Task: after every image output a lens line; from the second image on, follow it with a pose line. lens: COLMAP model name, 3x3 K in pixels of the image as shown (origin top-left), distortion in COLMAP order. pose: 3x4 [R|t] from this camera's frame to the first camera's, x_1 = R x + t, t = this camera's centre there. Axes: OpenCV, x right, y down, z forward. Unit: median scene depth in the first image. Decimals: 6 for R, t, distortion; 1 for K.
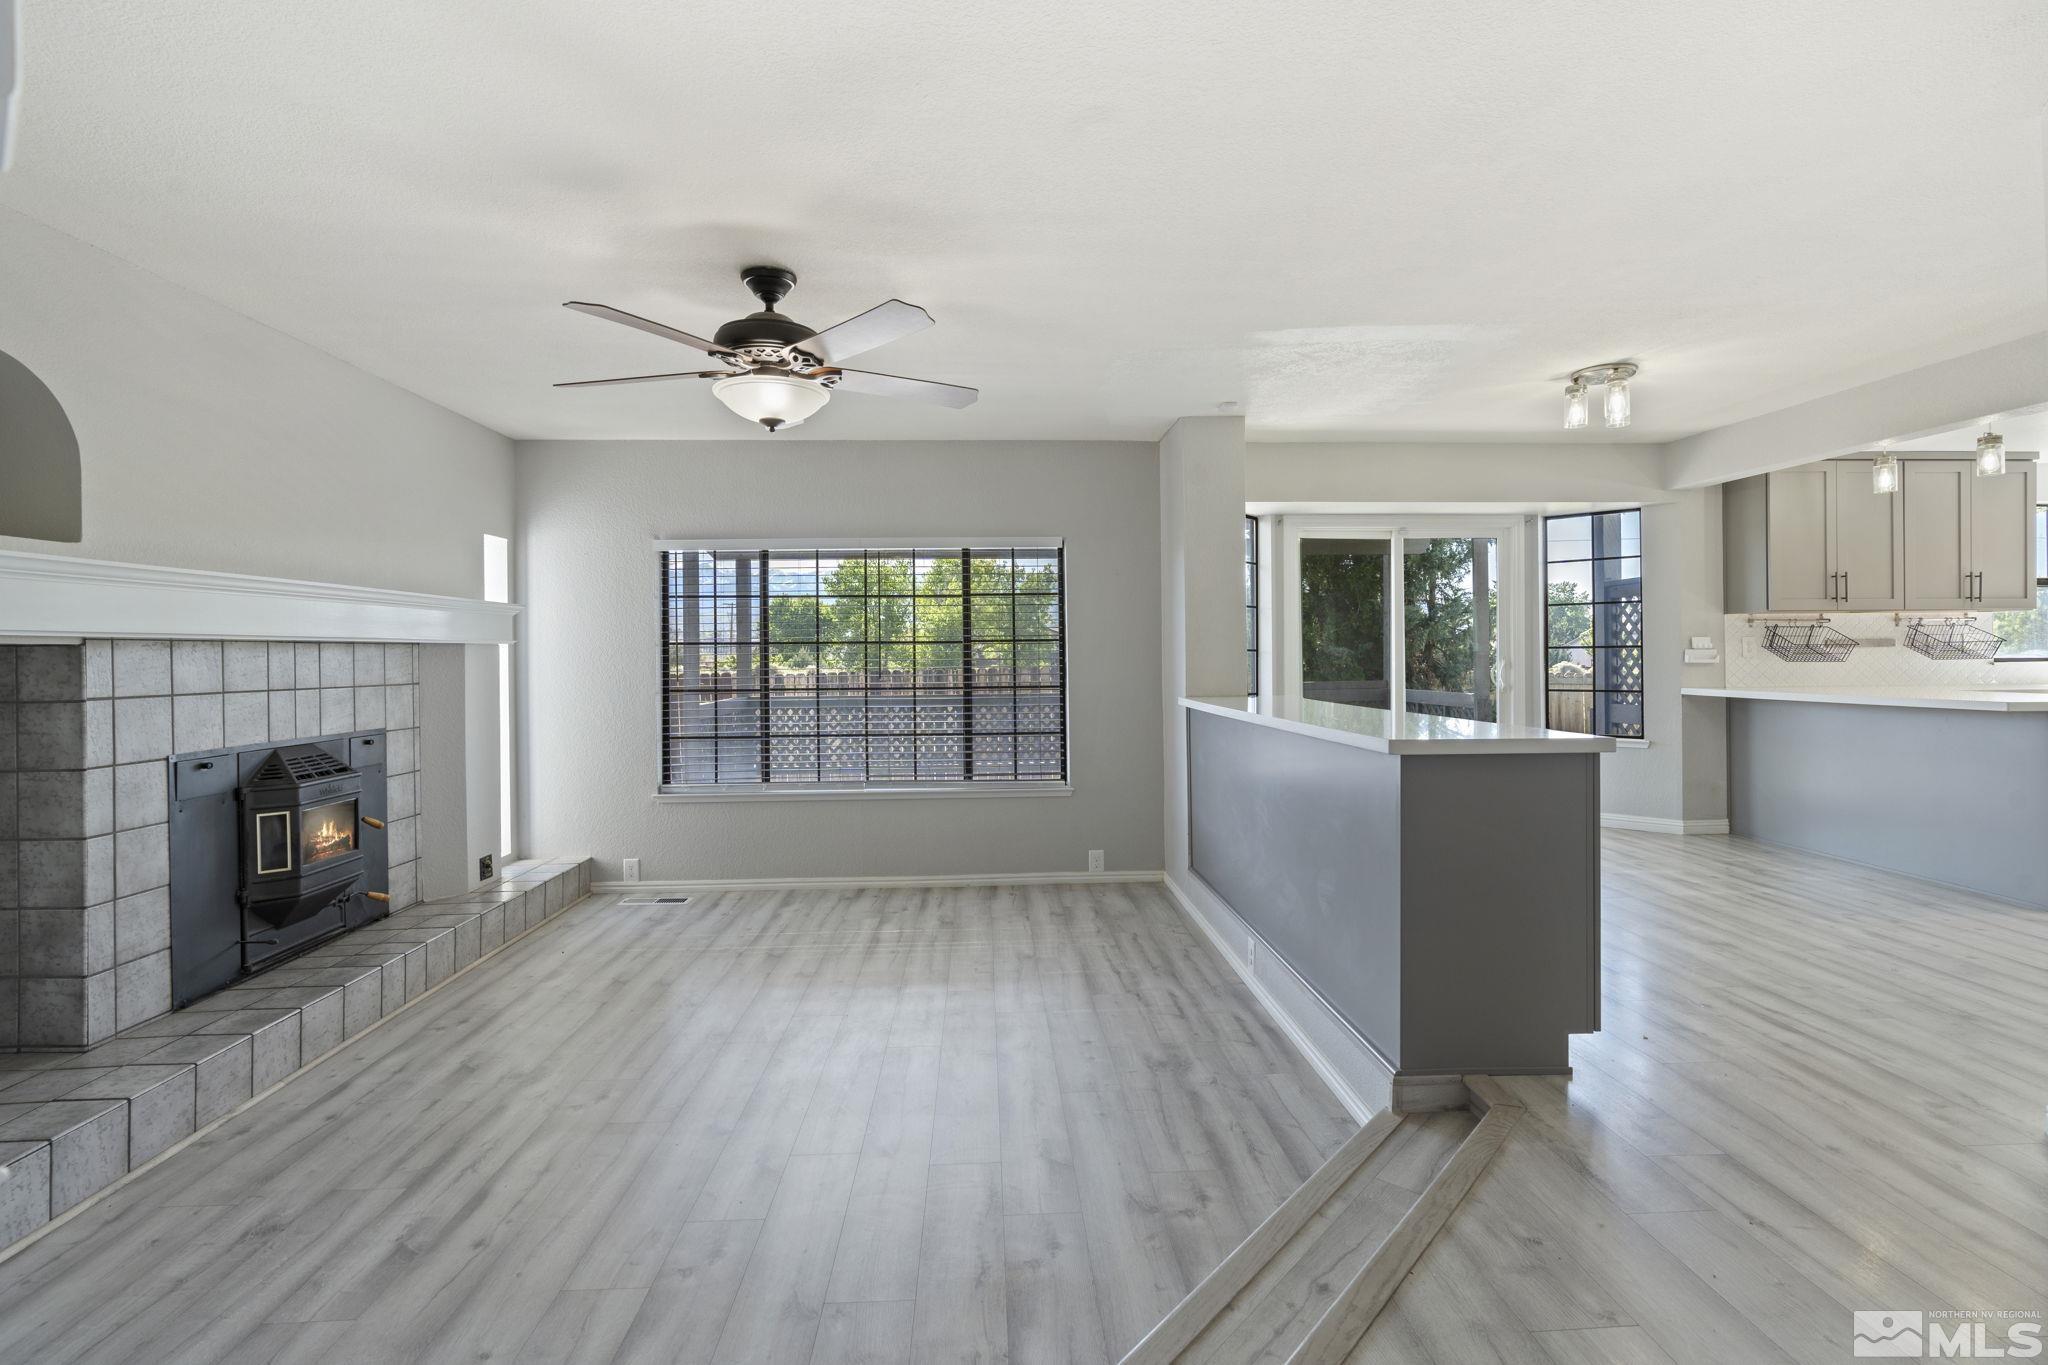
lens RADIAL K [[928.5, 0, 1028.8], [0, 928.5, 654.3], [0, 0, 1]] dist [-0.012209, 0.003220]
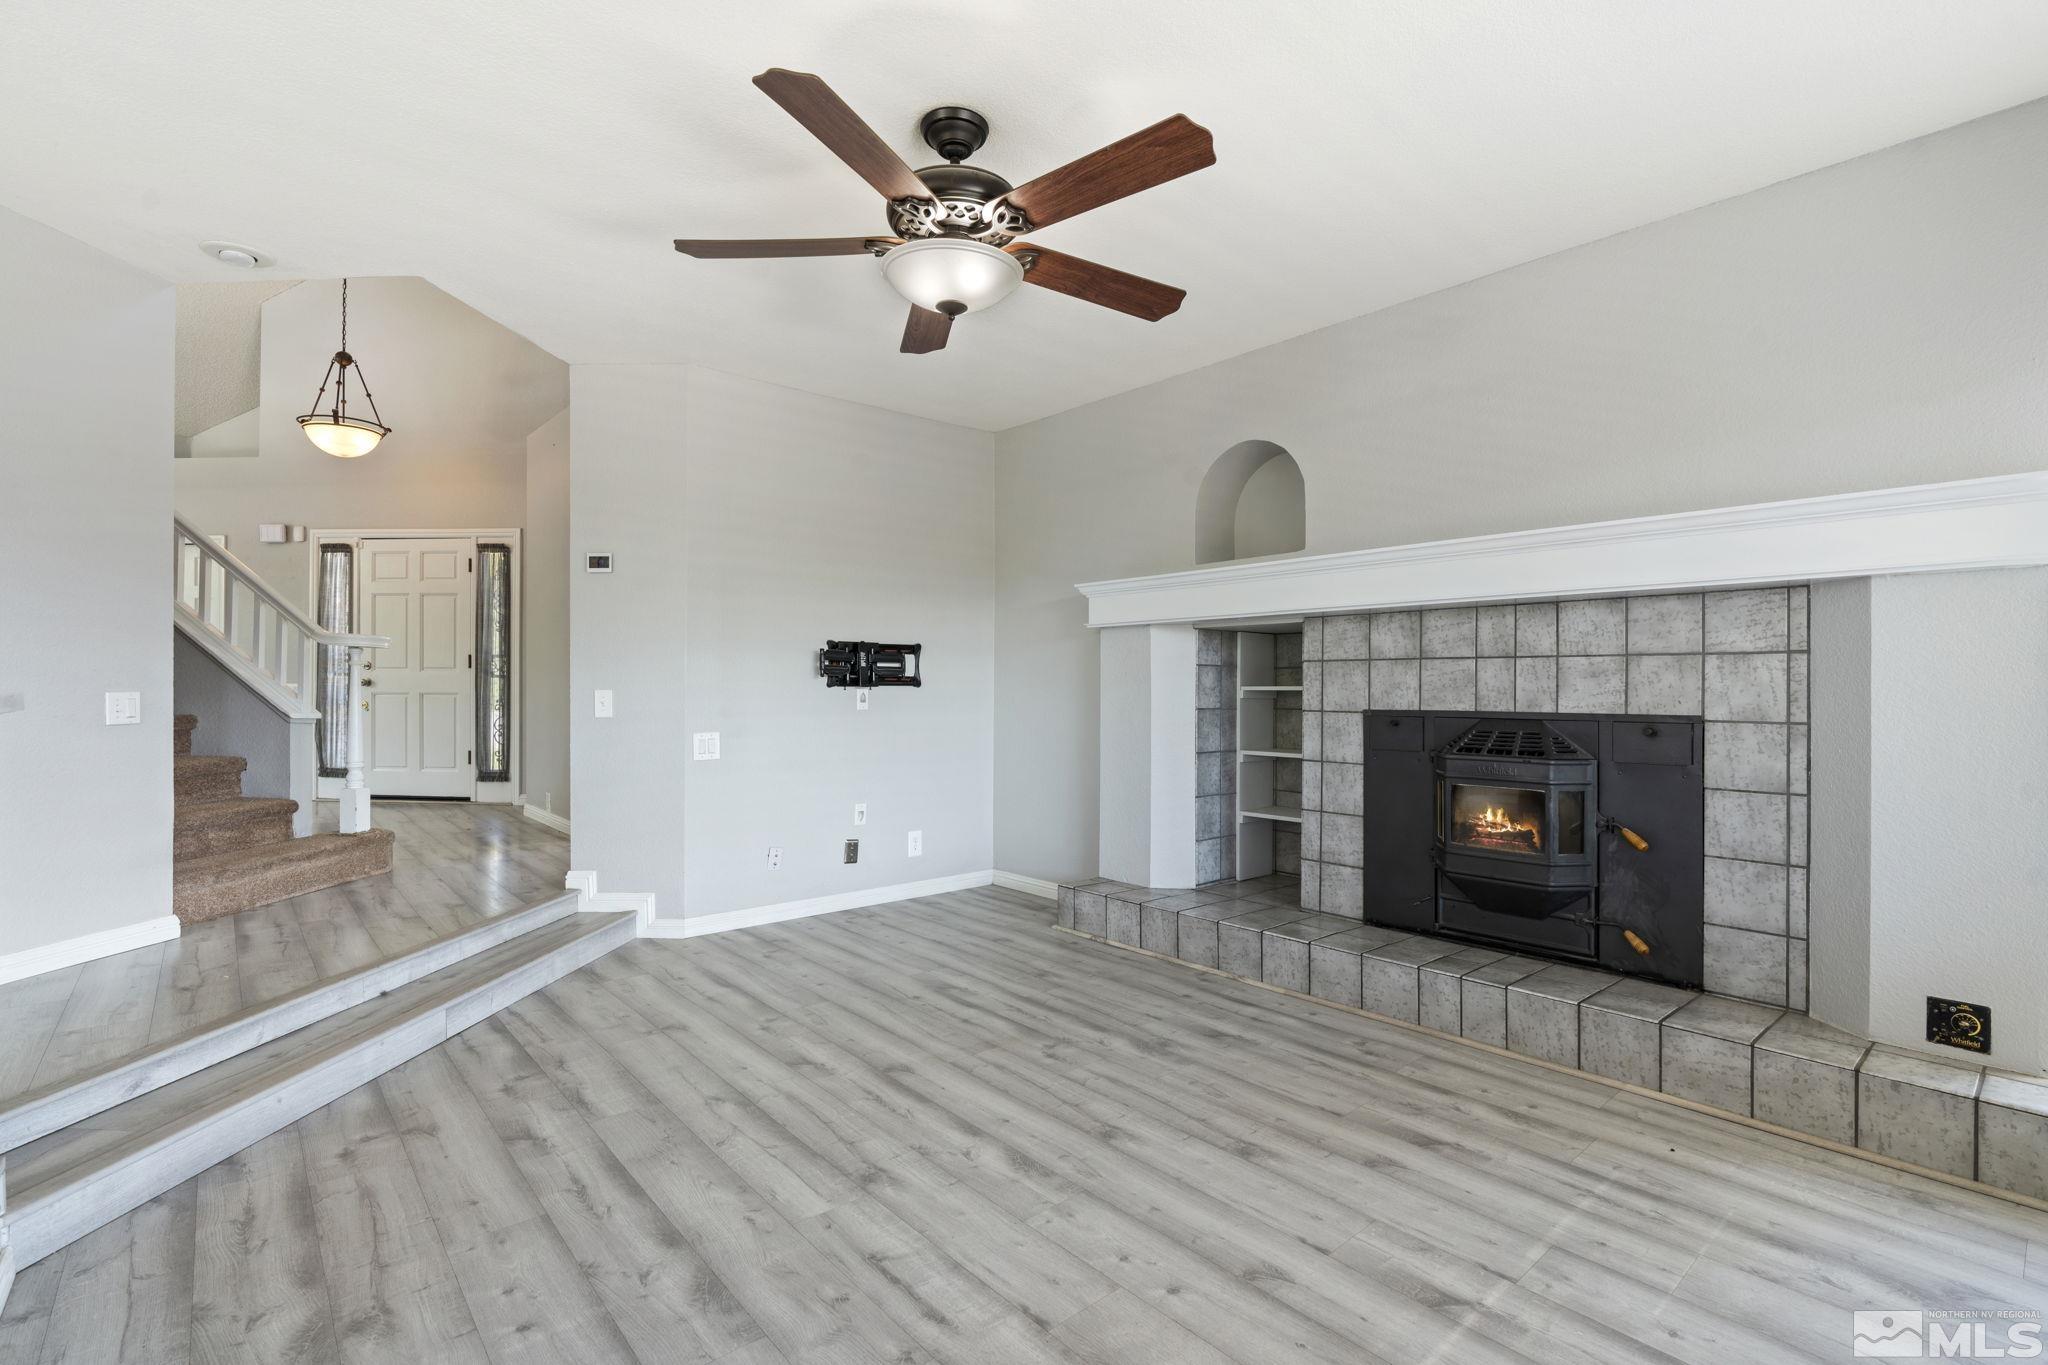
lens RADIAL K [[928.5, 0, 1020.3], [0, 928.5, 683.8], [0, 0, 1]] dist [-0.012209, 0.003220]
pose [[-0.788207, 0.004730, -0.615391, 0.160995], [0.004666, 0.999988, 0.001709, 0.067877], [0.615392, -0.001524, -0.788220, 1.594551]]
